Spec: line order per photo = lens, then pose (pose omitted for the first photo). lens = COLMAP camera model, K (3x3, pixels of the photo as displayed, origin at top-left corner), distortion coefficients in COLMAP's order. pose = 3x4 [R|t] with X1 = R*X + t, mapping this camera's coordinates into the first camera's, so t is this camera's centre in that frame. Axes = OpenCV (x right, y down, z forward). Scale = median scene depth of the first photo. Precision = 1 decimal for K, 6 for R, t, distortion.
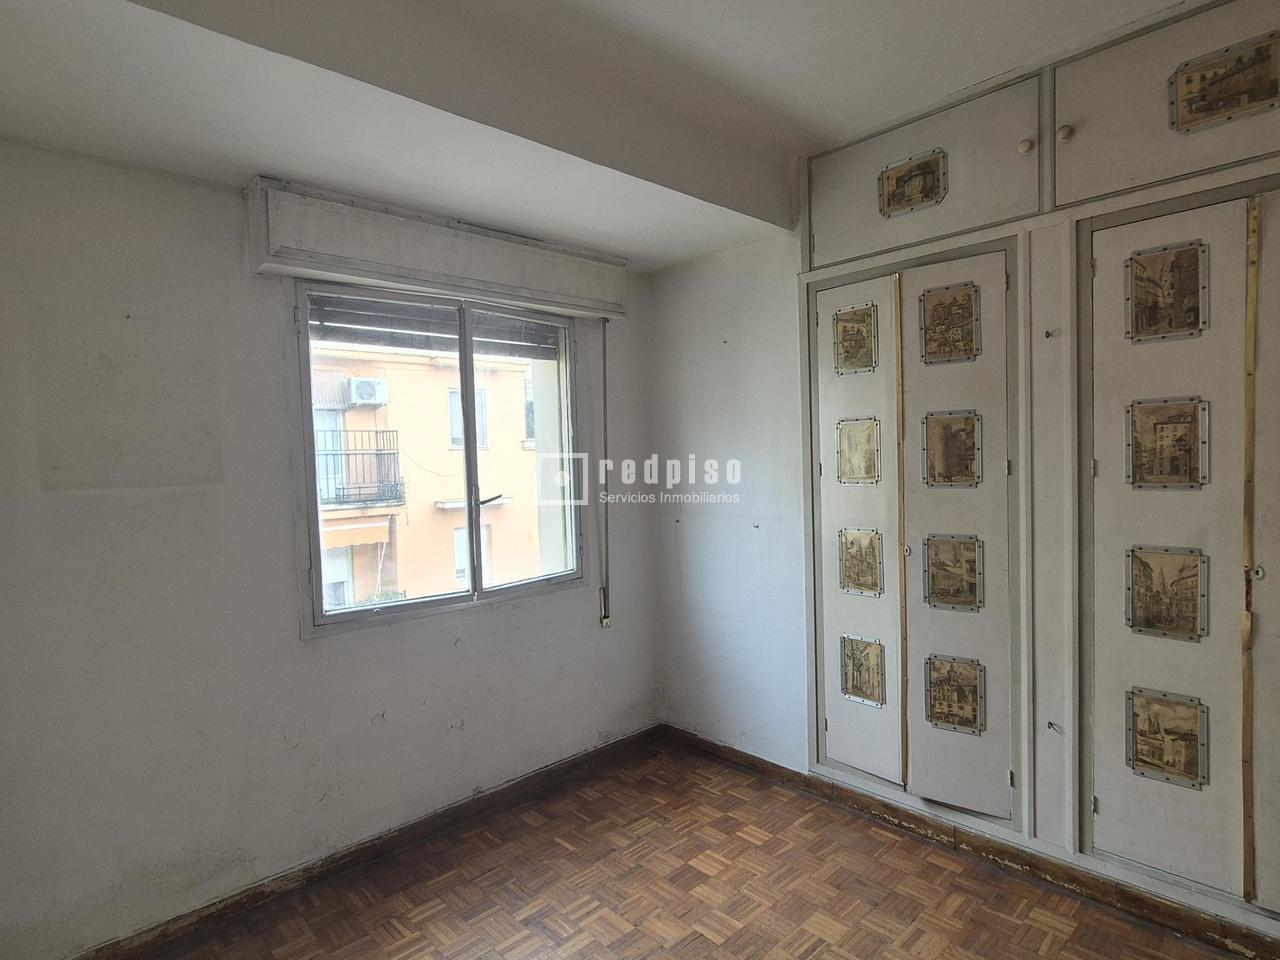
lens RADIAL K [[706.7, 0, 647.5], [0, 706.7, 487.8], [0, 0, 1]] dist [-0.005261, 0.003160]
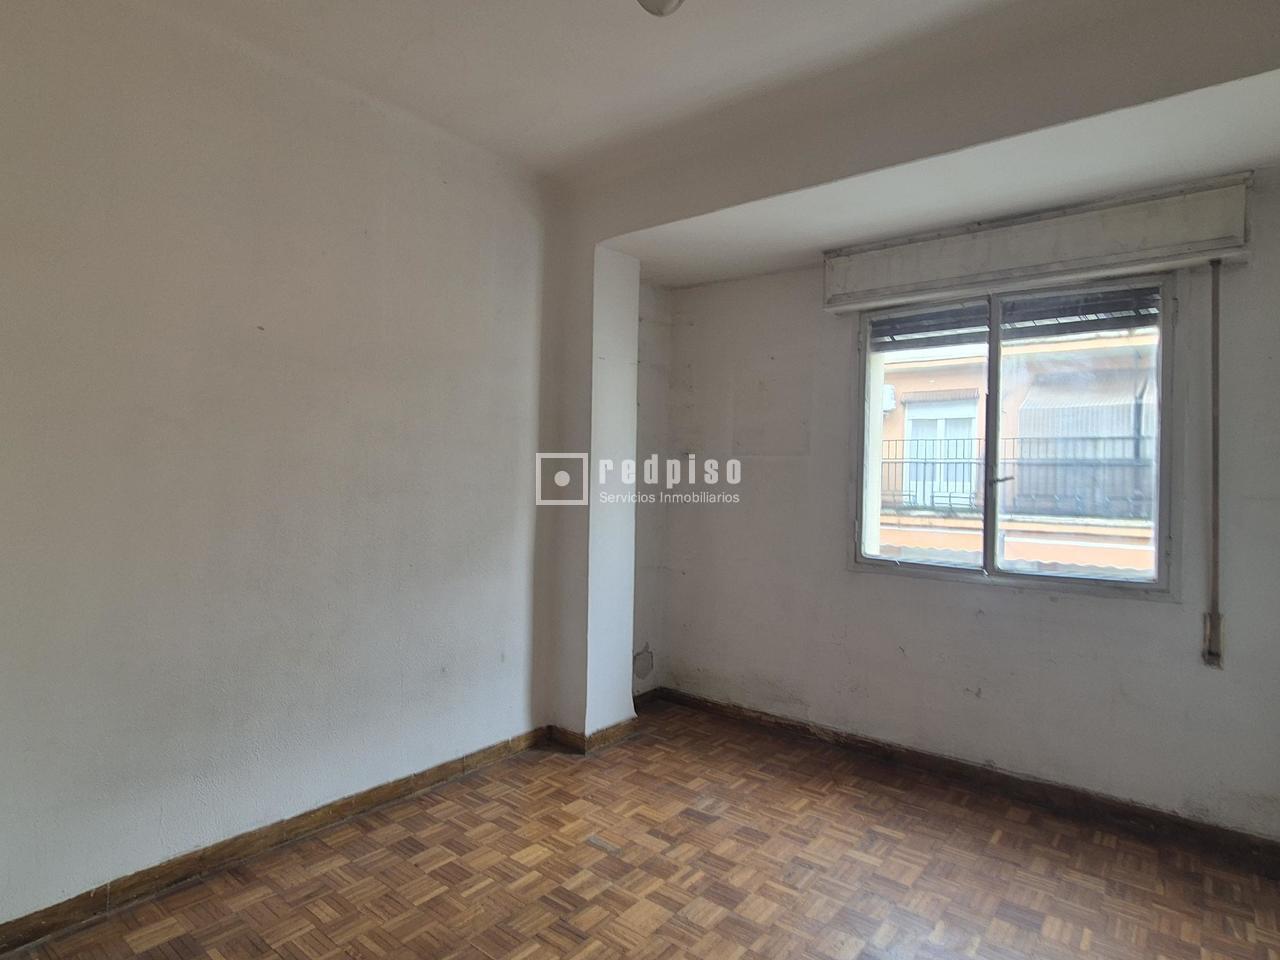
lens RADIAL K [[706.7, 0, 623.3], [0, 706.7, 477.8], [0, 0, 1]] dist [-0.005261, 0.003160]
pose [[0.117497, 0.043290, -0.992129, 0.750195], [-0.063441, 0.997336, 0.036004, 0.009928], [0.991045, 0.058712, 0.119931, 0.341370]]
